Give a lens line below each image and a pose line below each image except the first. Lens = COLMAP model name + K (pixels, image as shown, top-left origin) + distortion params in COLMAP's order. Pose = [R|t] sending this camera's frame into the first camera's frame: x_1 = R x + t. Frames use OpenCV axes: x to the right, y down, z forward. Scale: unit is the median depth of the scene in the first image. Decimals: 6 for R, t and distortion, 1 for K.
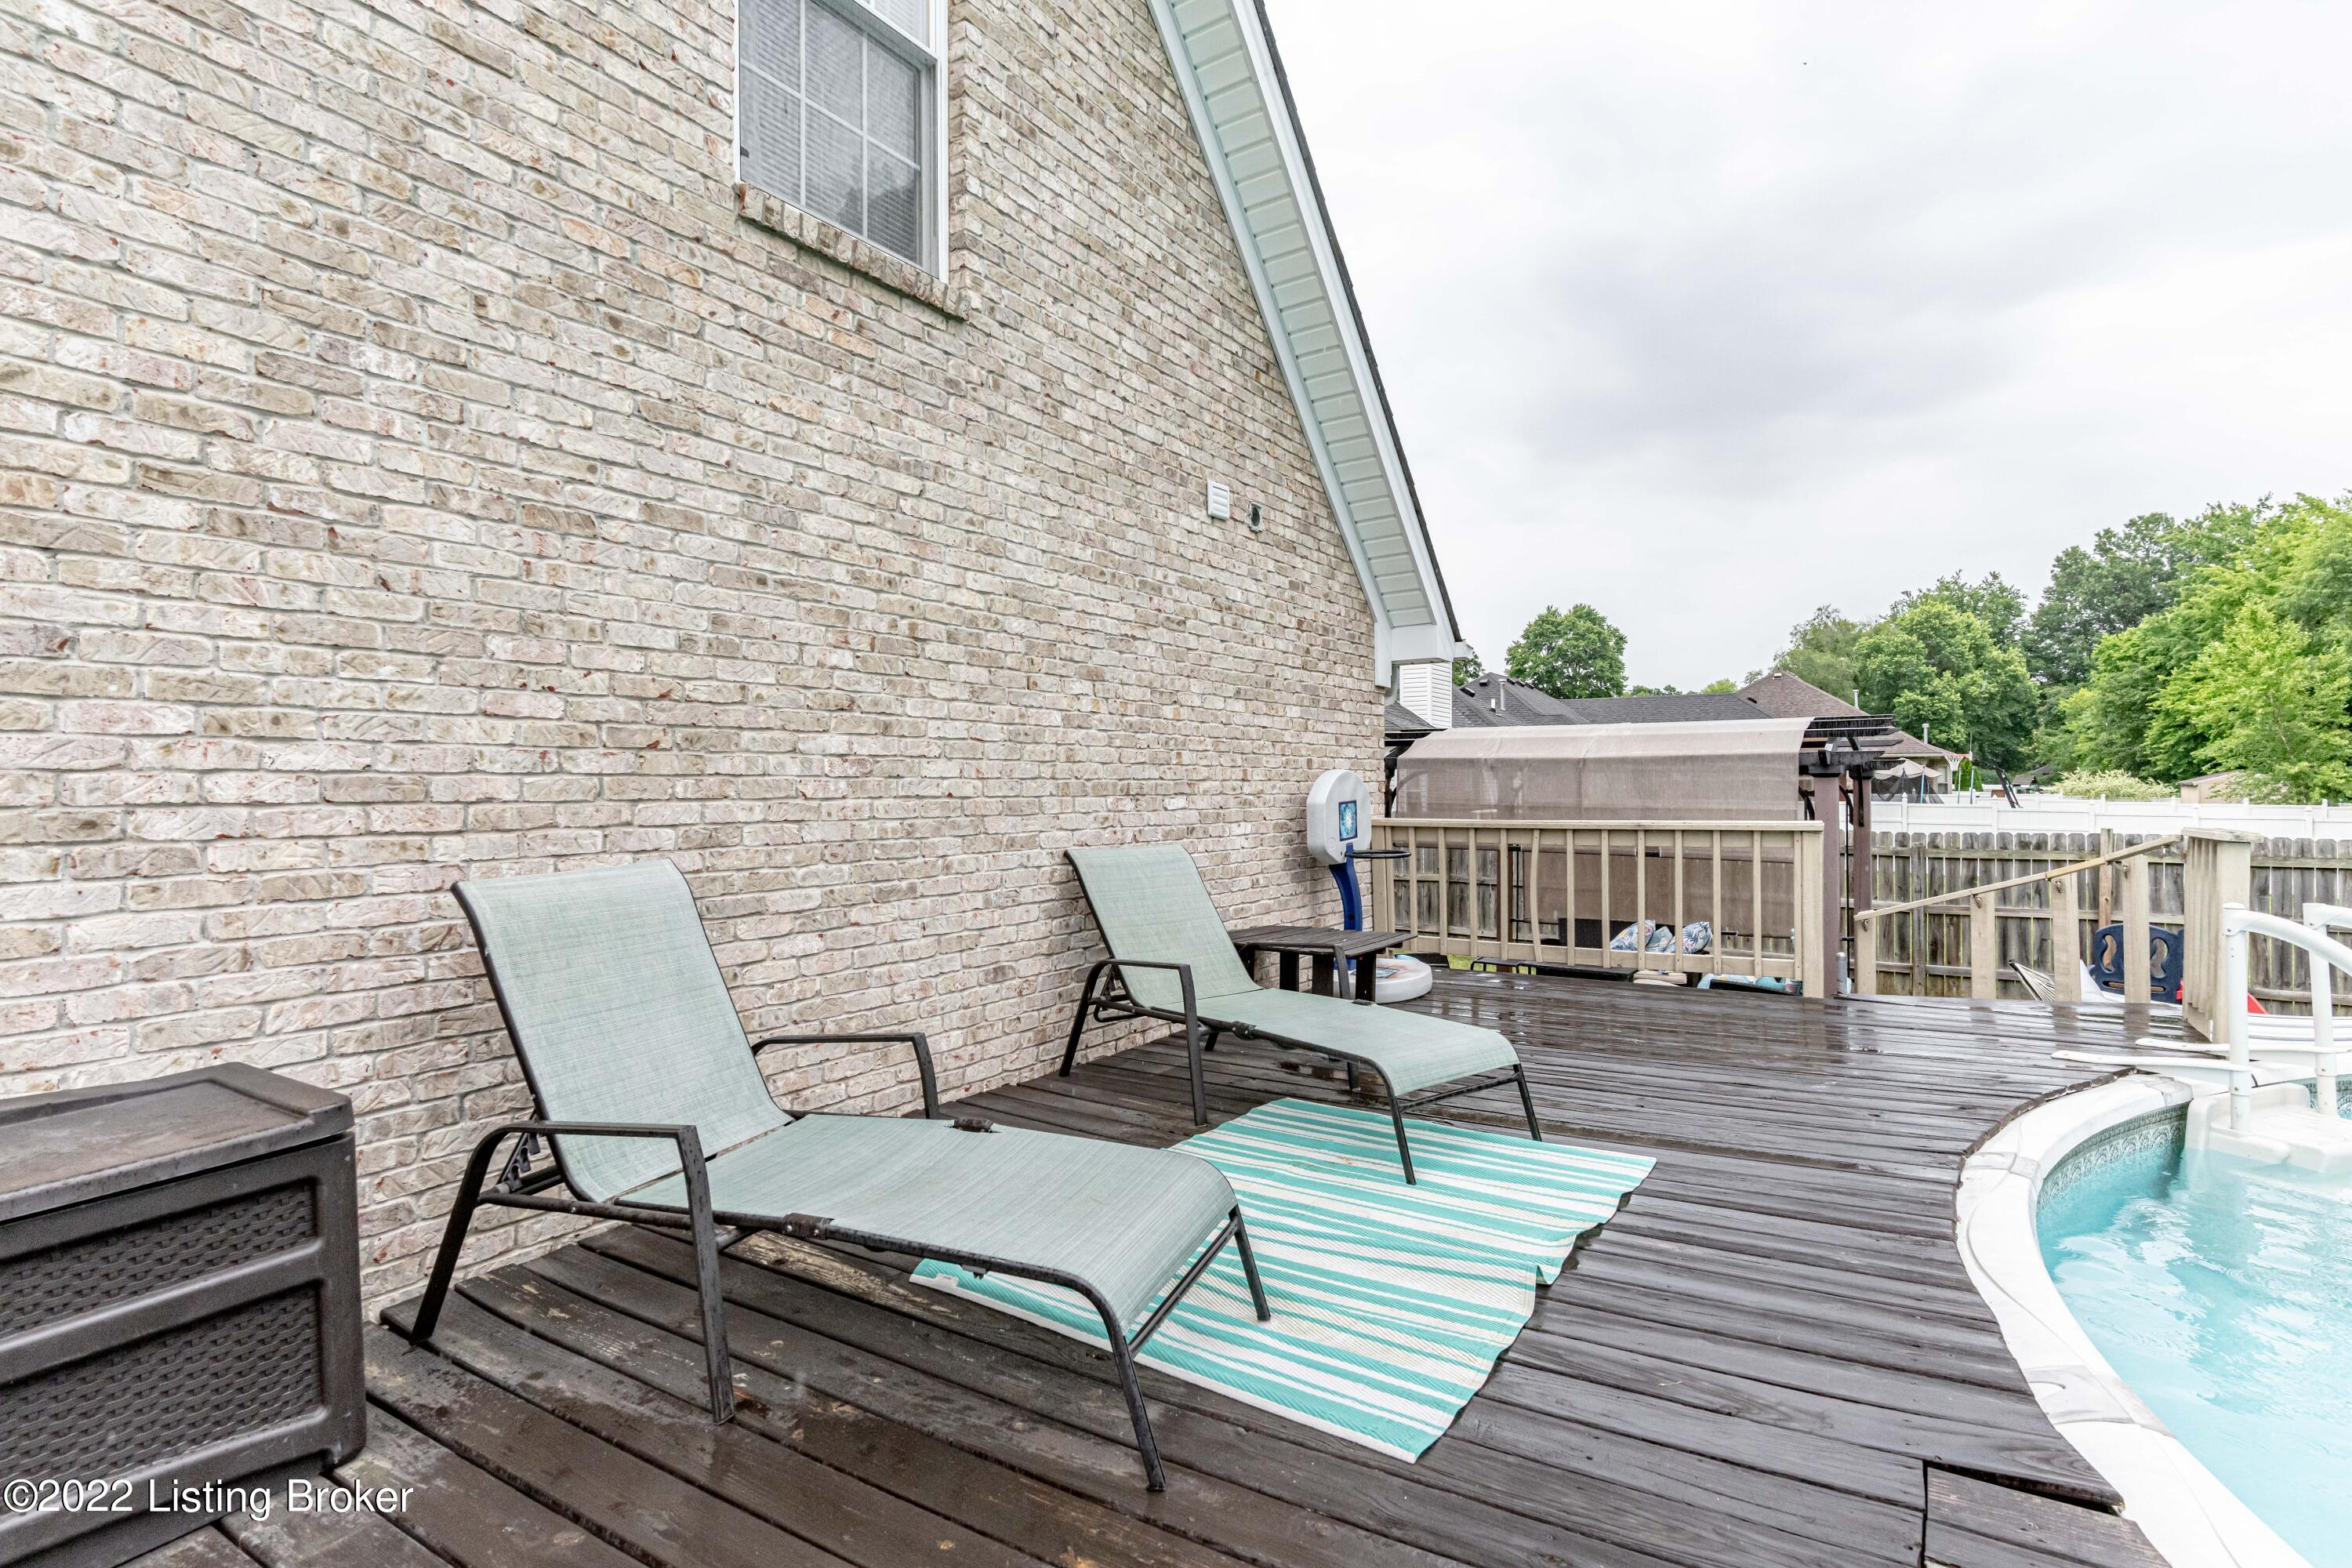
lens RADIAL K [[1149.0, 0, 1174.3], [0, 1149.0, 774.9], [0, 0, 1]] dist [0.017304, -0.003857]
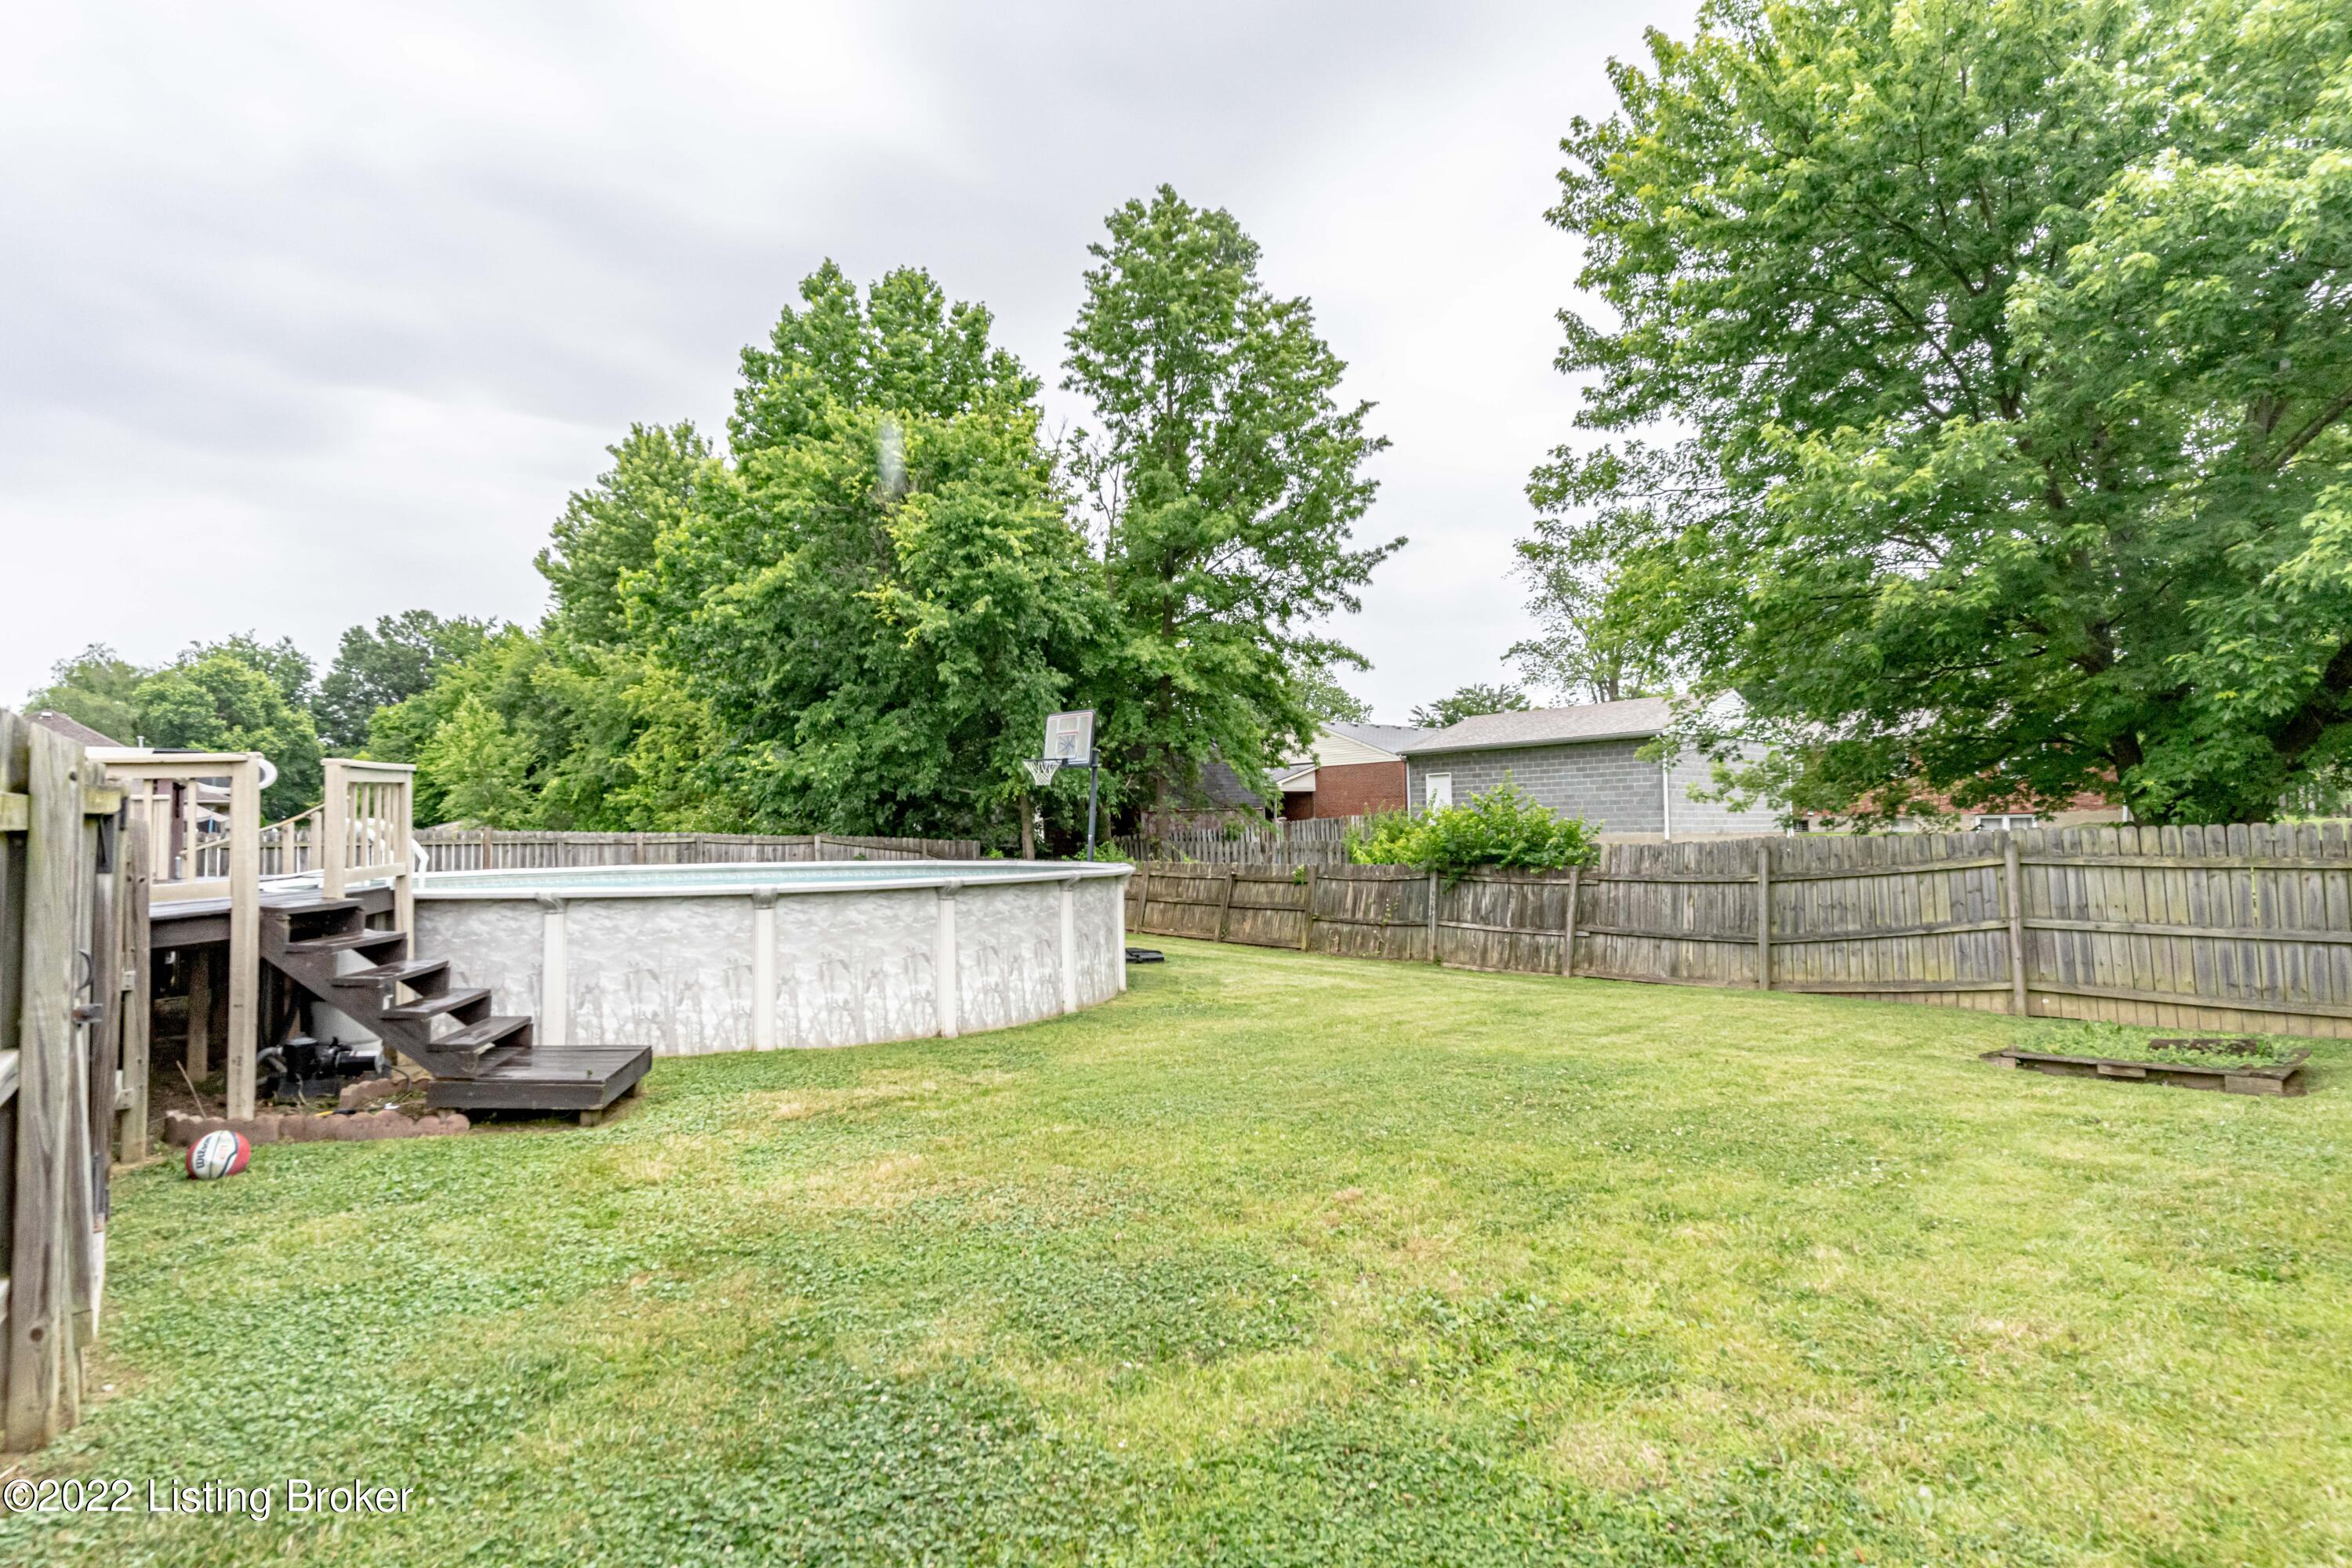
lens RADIAL K [[1149.0, 0, 1156.3], [0, 1149.0, 781.5], [0, 0, 1]] dist [0.017304, -0.003857]
pose [[0.305976, 0.039299, 0.951228, -0.062306], [0.003978, 0.999086, -0.042556, 0.007280], [-0.952031, 0.016805, 0.305540, -0.093863]]
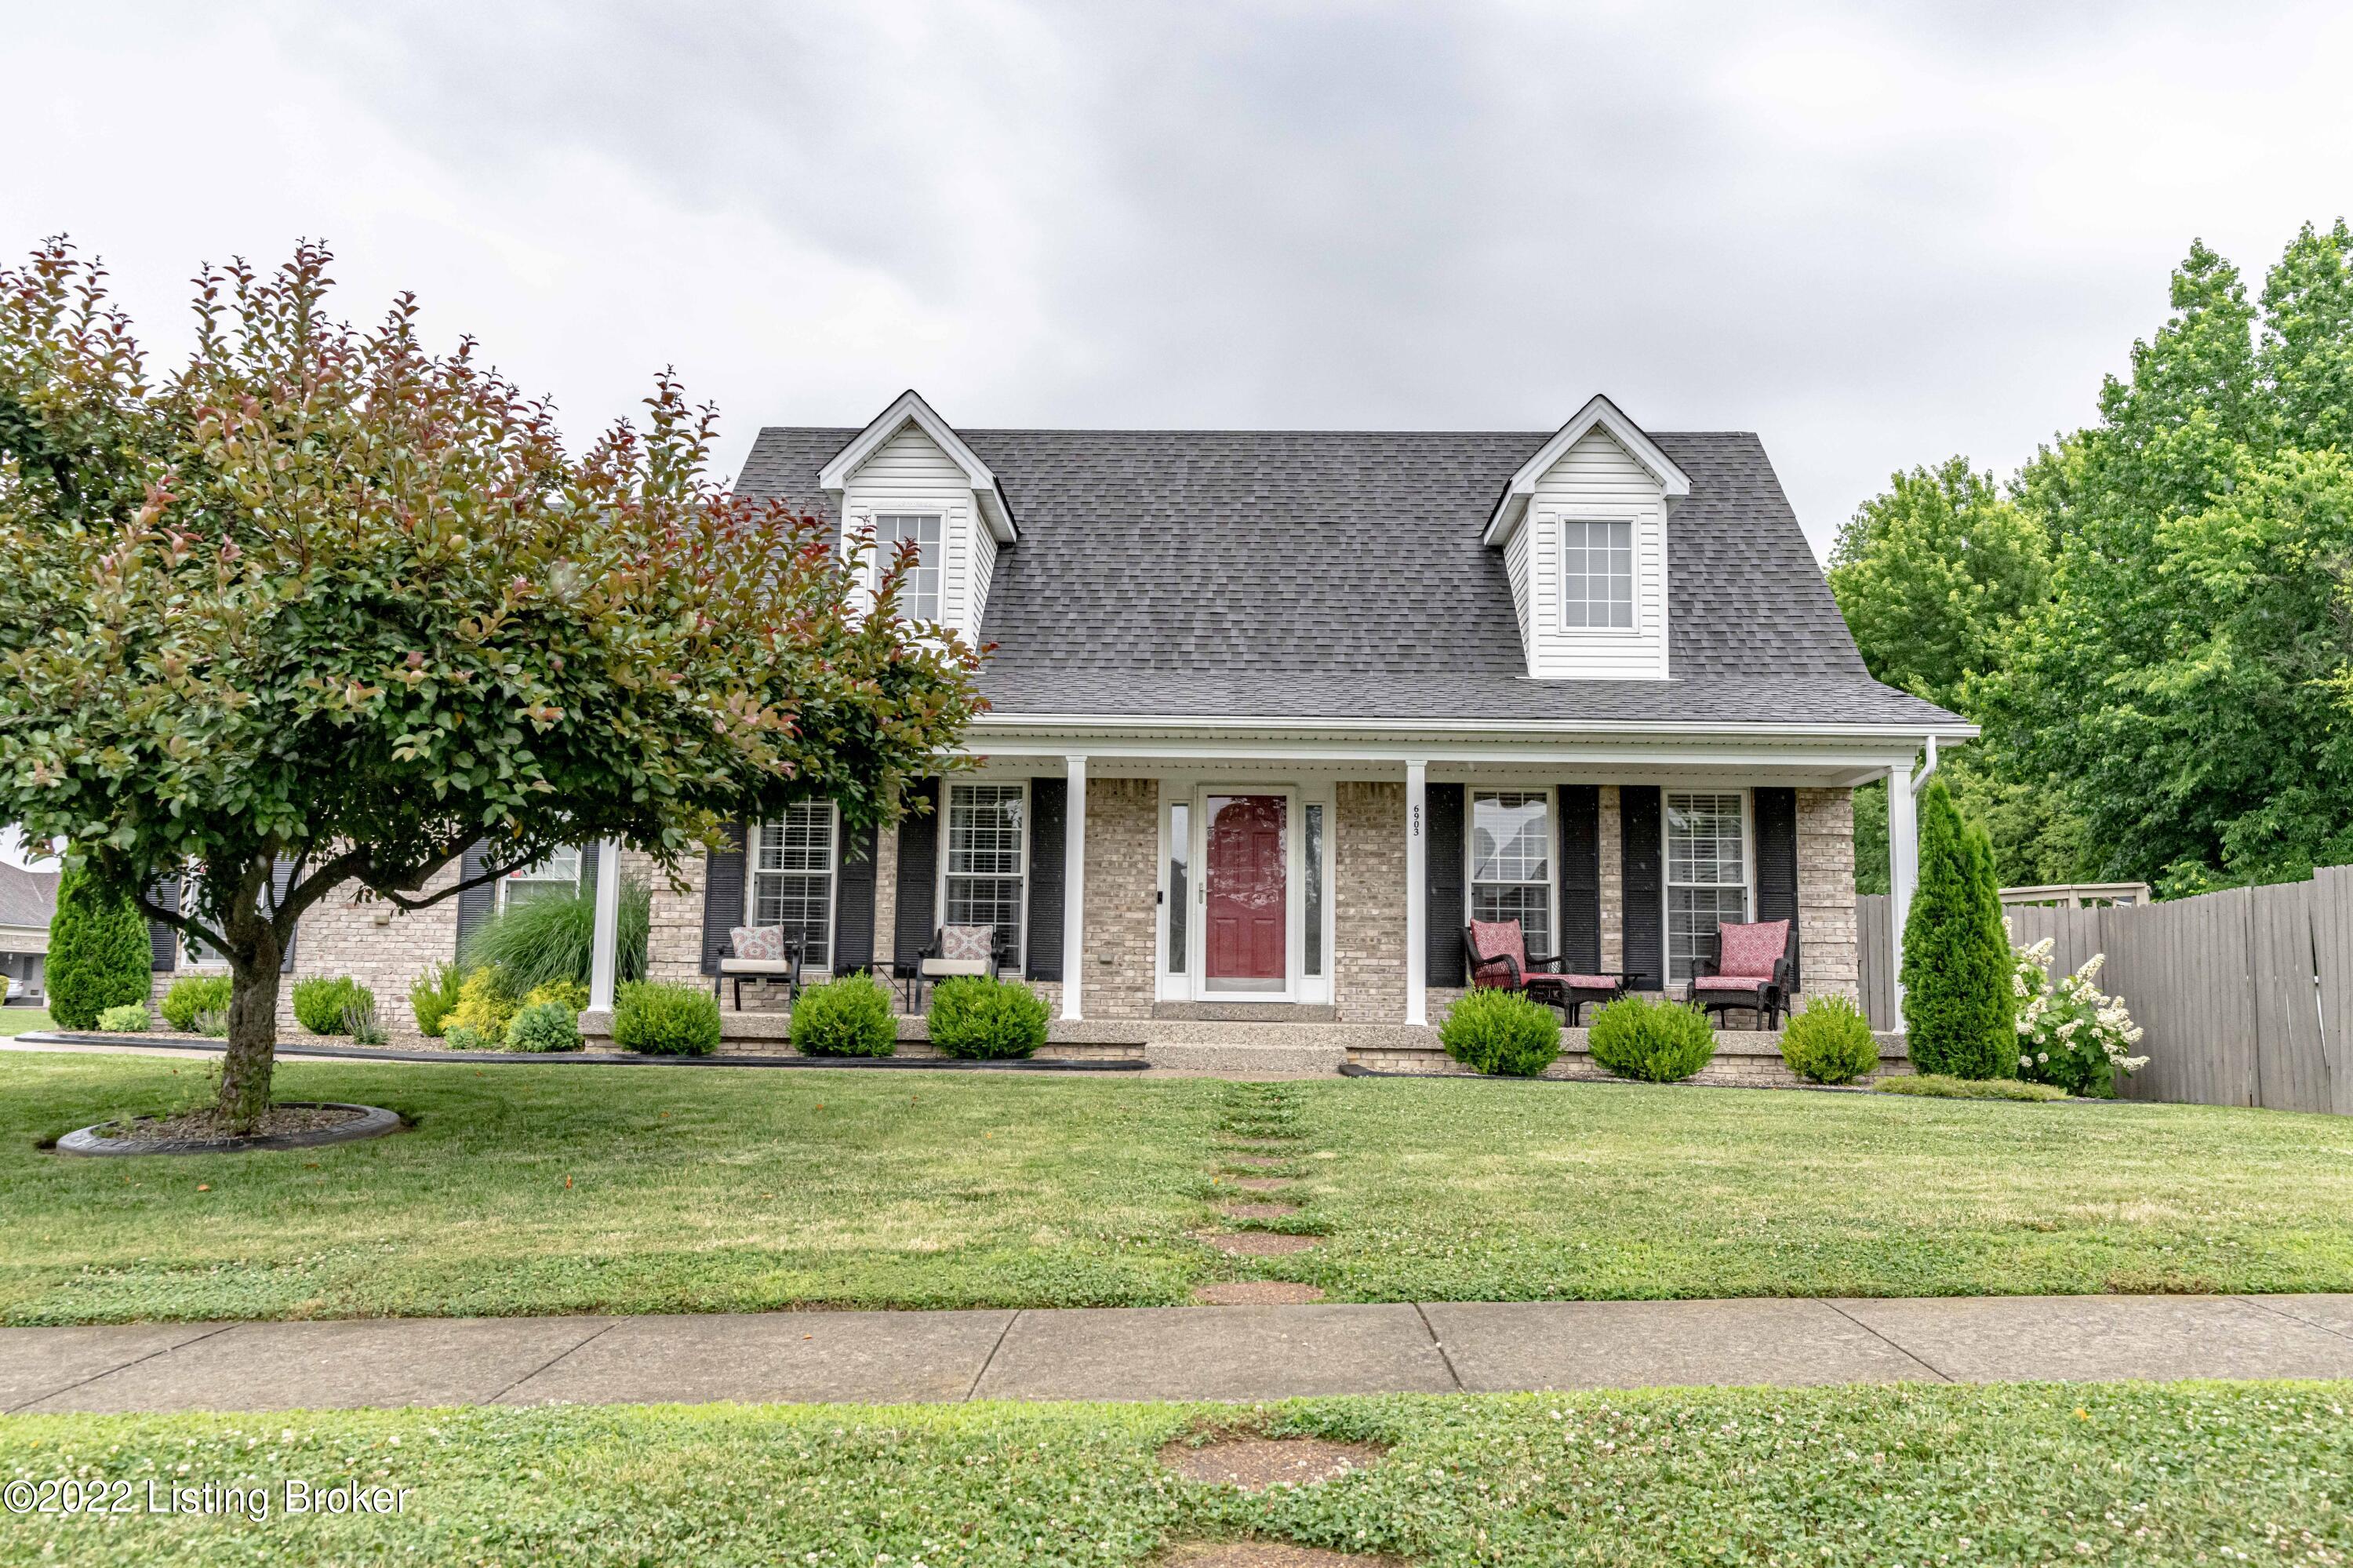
lens RADIAL K [[1867.3, 0, 1222.0], [0, 1867.3, 766.9], [0, 0, 1]] dist [0.009294, -0.003210]
pose [[0.830192, 0.083901, 0.551128, -0.214669], [-0.019497, 0.992375, -0.121705, 0.017486], [-0.557137, 0.090294, 0.825497, -0.129277]]
